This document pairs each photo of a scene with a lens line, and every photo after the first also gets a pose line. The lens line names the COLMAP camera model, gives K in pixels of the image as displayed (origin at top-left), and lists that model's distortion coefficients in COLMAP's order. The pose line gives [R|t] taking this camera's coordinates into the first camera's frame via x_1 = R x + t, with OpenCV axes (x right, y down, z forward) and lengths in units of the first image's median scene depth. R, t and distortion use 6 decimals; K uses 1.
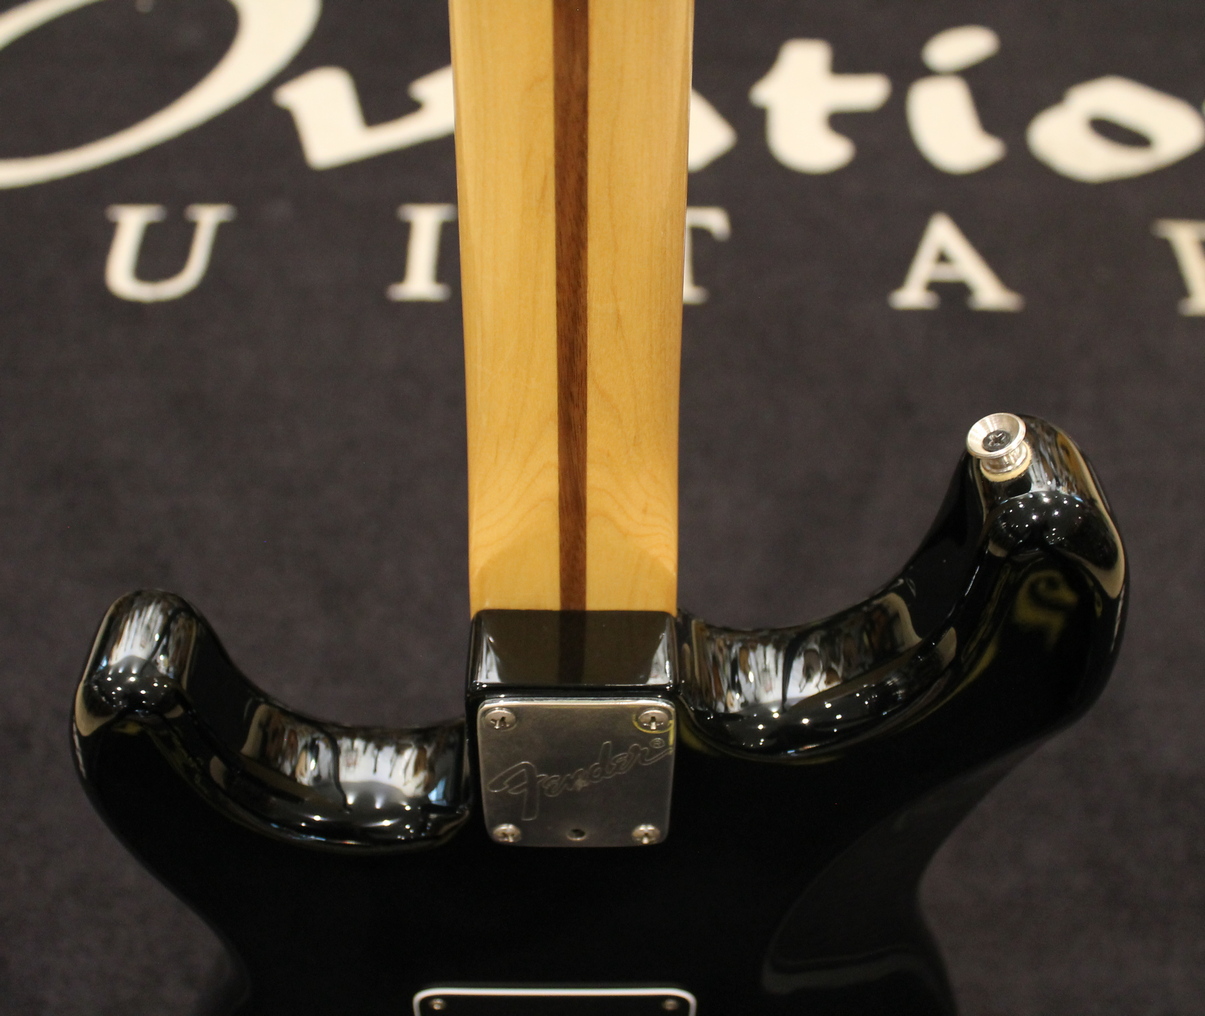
lens RADIAL K [[1600.8, 0, 602.5], [0, 1600.8, 508.0], [0, 0, 1]] dist [-0.014034, -0.005748]
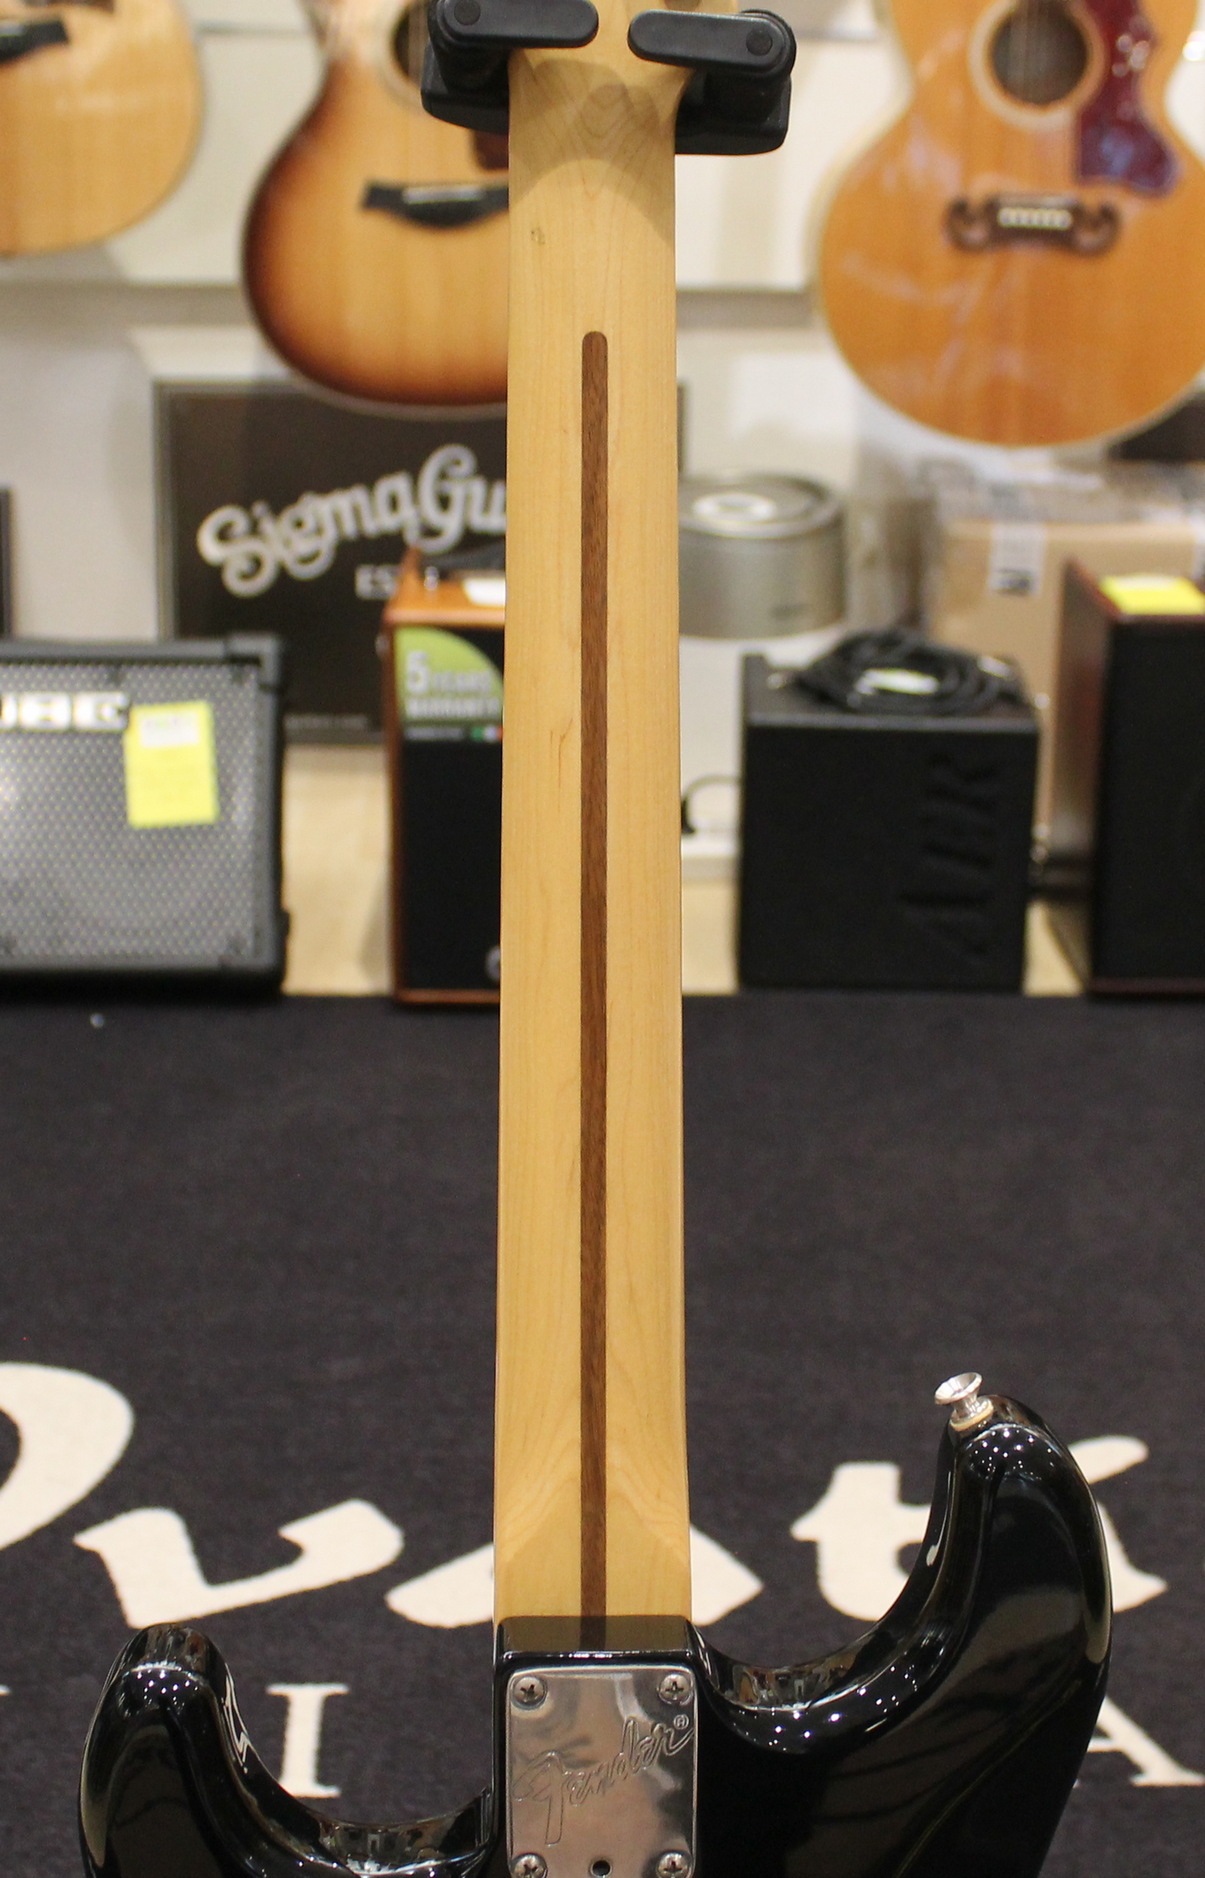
lens RADIAL K [[2351.8, 0, 602.5], [0, 2351.8, 939.0], [0, 0, 1]] dist [-0.002873, -0.007105]
pose [[0.999695, -0.016001, 0.018813, -0.039309], [0.022986, 0.881432, -0.471751, 0.459950], [-0.009034, 0.472039, 0.881531, -0.649820]]
